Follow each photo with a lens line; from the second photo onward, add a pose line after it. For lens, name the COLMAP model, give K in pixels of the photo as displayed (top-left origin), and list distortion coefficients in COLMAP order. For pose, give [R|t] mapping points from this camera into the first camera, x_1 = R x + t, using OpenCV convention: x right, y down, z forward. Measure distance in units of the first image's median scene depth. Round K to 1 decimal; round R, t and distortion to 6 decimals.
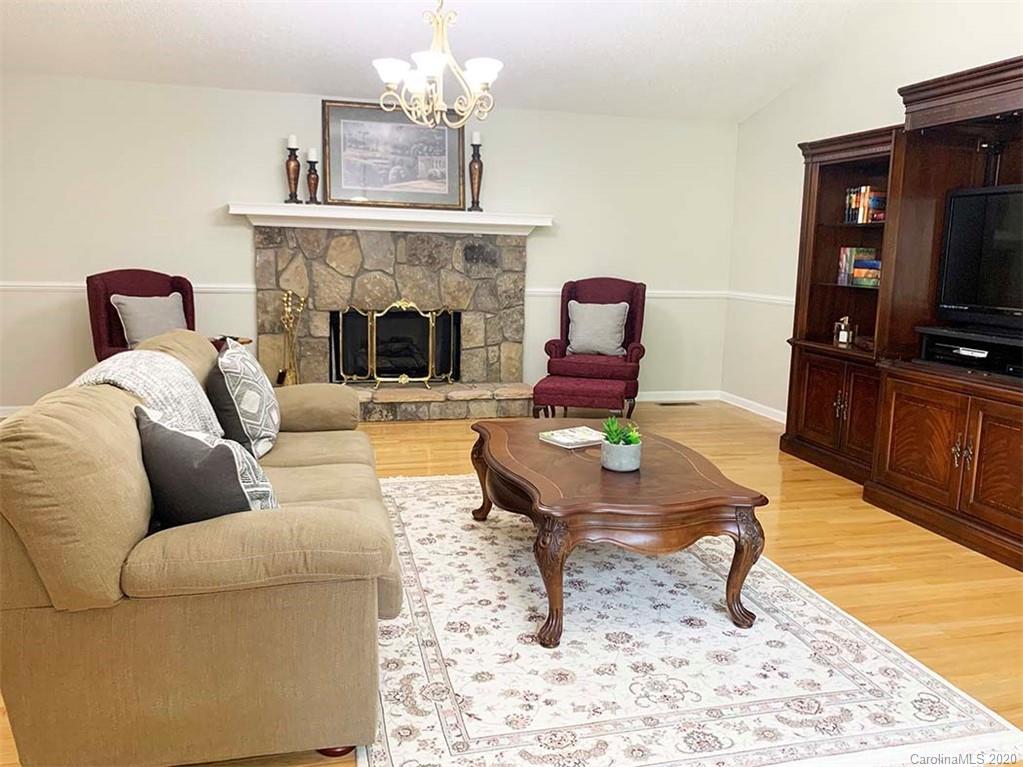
lens RADIAL K [[789.4, 0, 517.7], [0, 789.4, 378.4], [0, 0, 1]] dist [0.034108, -0.015616]
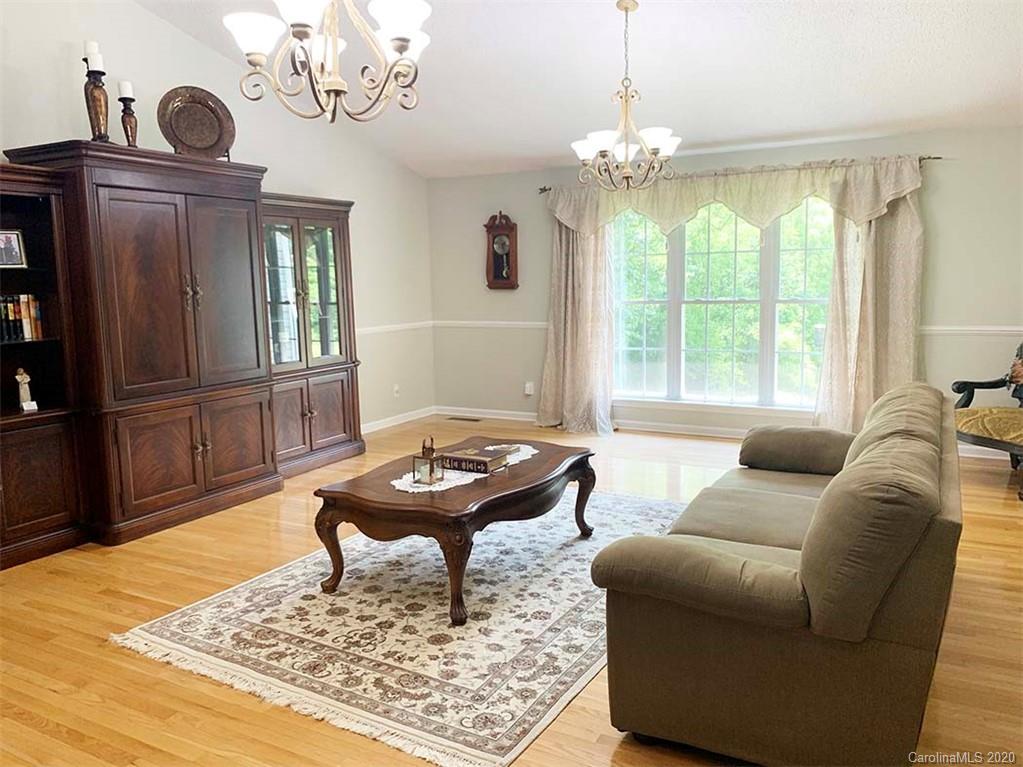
lens RADIAL K [[789.4, 0, 518.5], [0, 789.4, 383.6], [0, 0, 1]] dist [0.034108, -0.015616]
pose [[-0.715450, -0.104137, 0.690859, -0.721158], [0.122912, 0.954647, 0.271186, -0.315023], [-0.687767, 0.278935, -0.670203, 1.588260]]
